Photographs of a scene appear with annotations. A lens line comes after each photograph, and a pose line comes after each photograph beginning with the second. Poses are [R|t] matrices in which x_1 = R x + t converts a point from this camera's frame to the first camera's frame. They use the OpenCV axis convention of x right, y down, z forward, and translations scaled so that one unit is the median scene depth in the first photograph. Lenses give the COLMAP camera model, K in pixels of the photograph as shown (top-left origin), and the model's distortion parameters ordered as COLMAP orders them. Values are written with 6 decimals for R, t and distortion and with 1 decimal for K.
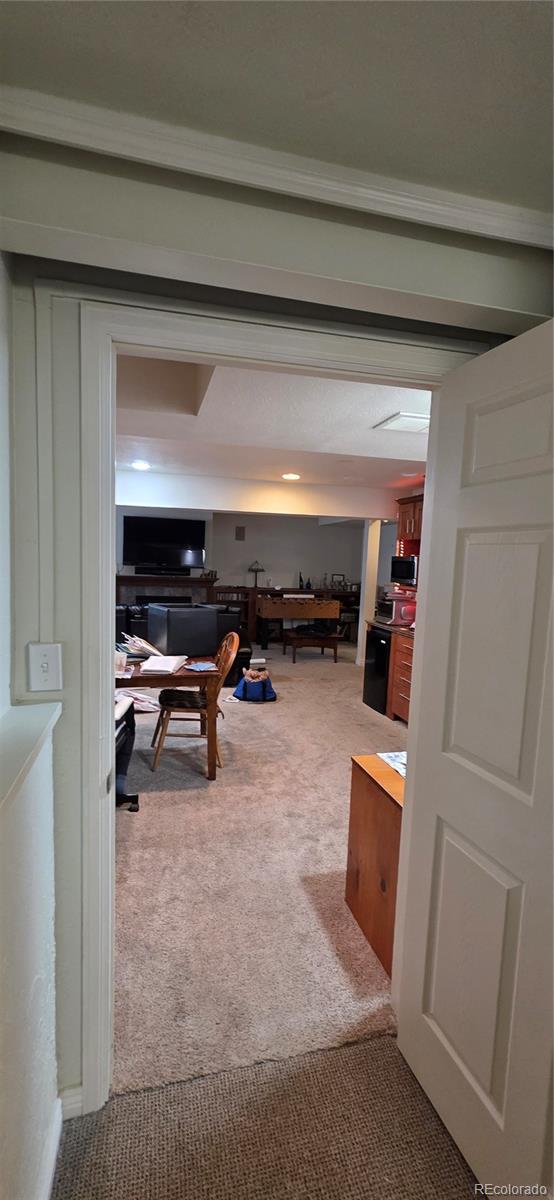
lens RADIAL K [[477.7, 0, 273.1], [0, 477.7, 598.7], [0, 0, 1]] dist [-0.000029, 0.000614]
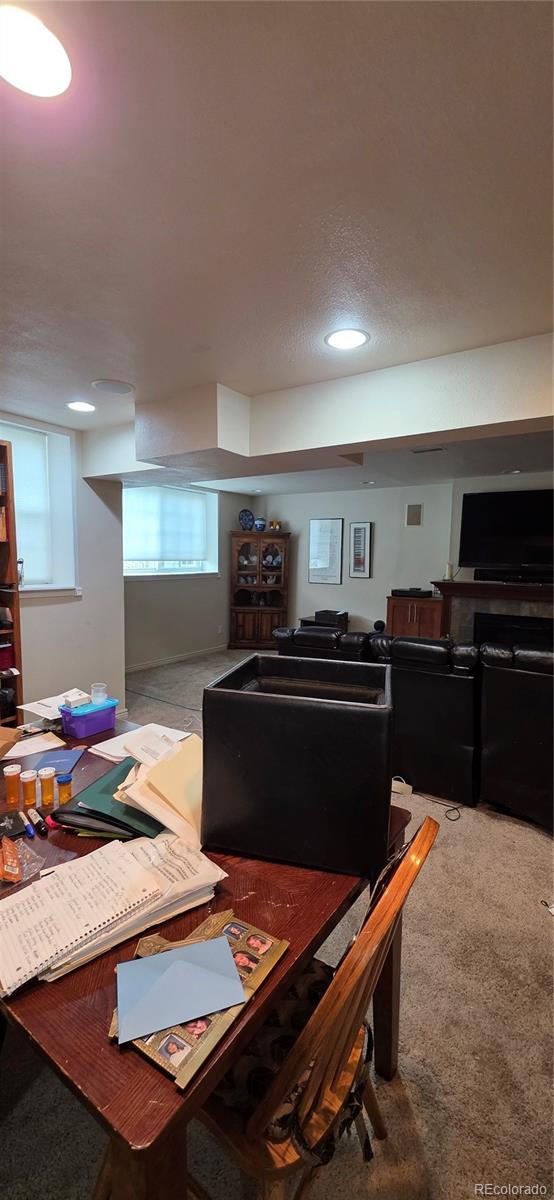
lens RADIAL K [[477.7, 0, 273.1], [0, 477.7, 598.7], [0, 0, 1]] dist [-0.000029, 0.000614]
pose [[0.676238, 0.037934, -0.735706, 0.016078], [-0.047145, 0.998855, 0.008168, -0.029072], [0.735173, 0.029161, 0.677252, 0.559830]]
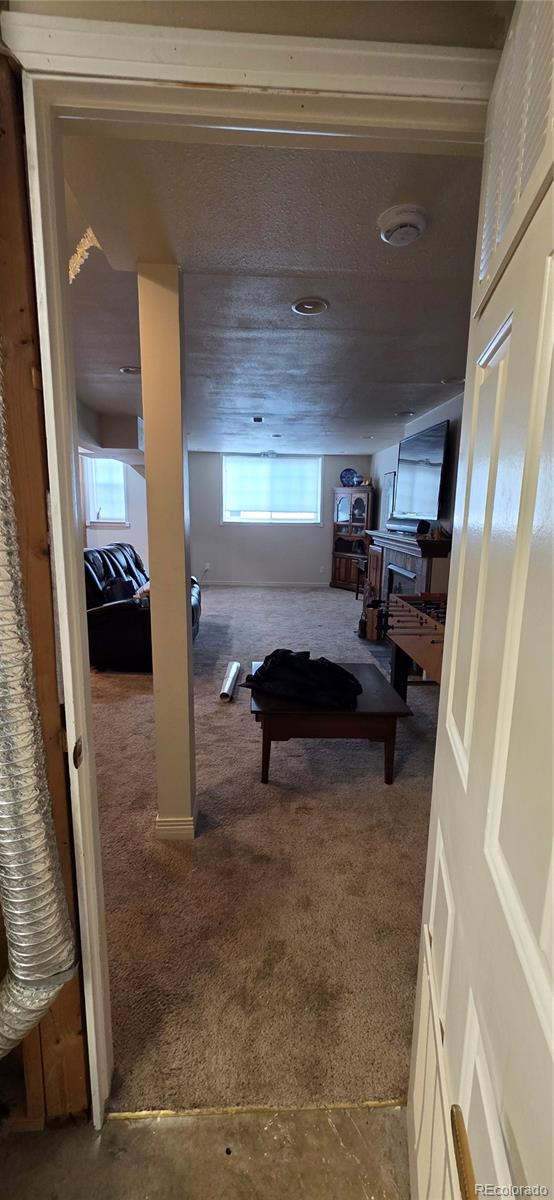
lens RADIAL K [[477.7, 0, 273.1], [0, 477.7, 598.7], [0, 0, 1]] dist [-0.000029, 0.000614]
pose [[-0.194950, 0.142107, -0.970464, 0.621127], [-0.105580, 0.980658, 0.164809, -0.082876], [0.975114, 0.134591, -0.176176, 1.548530]]
